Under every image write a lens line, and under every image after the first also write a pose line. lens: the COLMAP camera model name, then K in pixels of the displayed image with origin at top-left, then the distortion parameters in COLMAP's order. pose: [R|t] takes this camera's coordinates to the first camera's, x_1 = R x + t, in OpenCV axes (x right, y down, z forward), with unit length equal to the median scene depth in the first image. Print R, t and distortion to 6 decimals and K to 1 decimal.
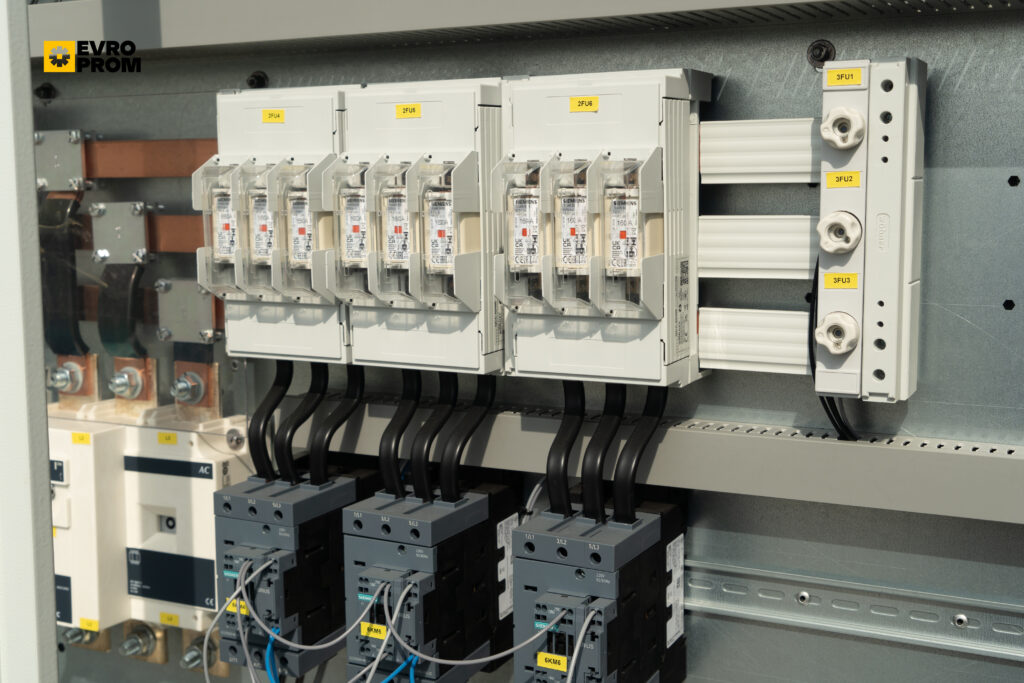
lens RADIAL K [[1319.4, 0, 510.5], [0, 1319.4, 338.0], [0, 0, 1]] dist [0.036997, 0.000000]
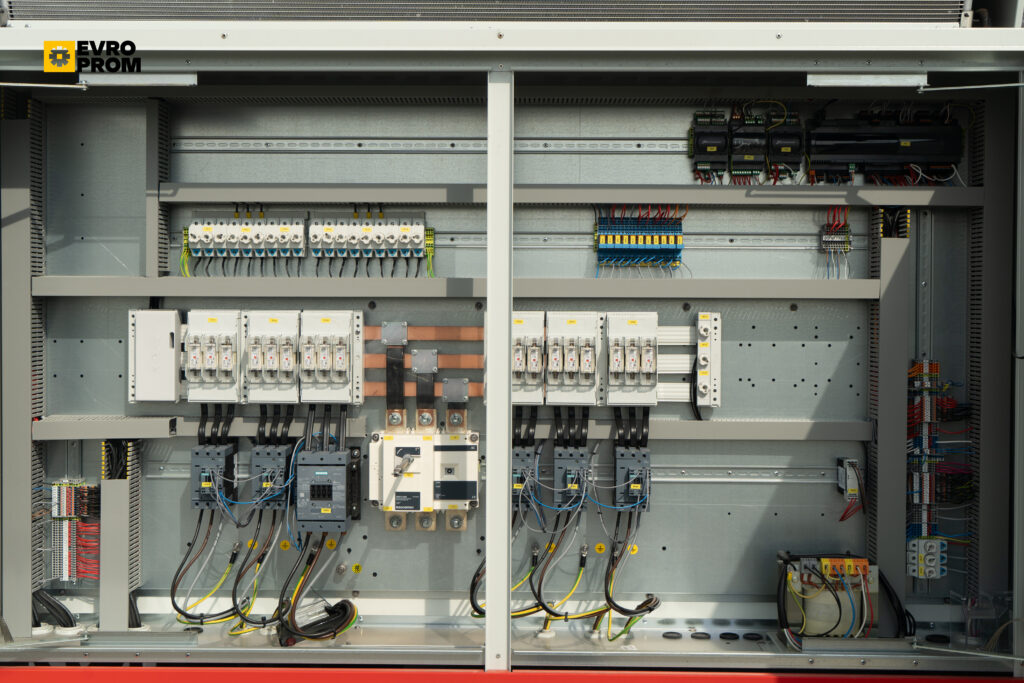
lens RADIAL K [[1415.8, 0, 509.9], [0, 1415.8, 338.0], [0, 0, 1]] dist [0.029666, 0.000000]
pose [[0.893532, 0.006208, 0.448956, -1.469401], [0.042327, 0.994287, -0.097991, 0.163246], [-0.446999, 0.106561, 0.888165, -1.647269]]
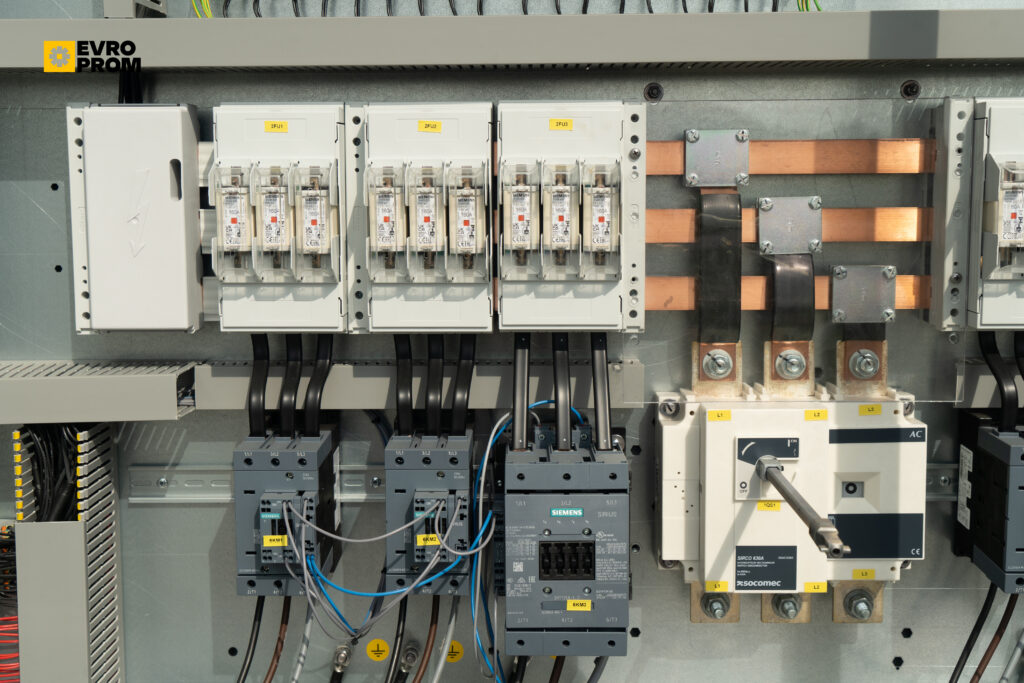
lens RADIAL K [[1319.4, 0, 518.1], [0, 1319.4, 339.1], [0, 0, 1]] dist [0.036997, 0.000000]
pose [[0.890876, -0.043977, 0.452112, -1.032501], [0.053939, 0.998502, -0.009160, 0.011068], [-0.451032, 0.032546, 0.891914, 0.143276]]
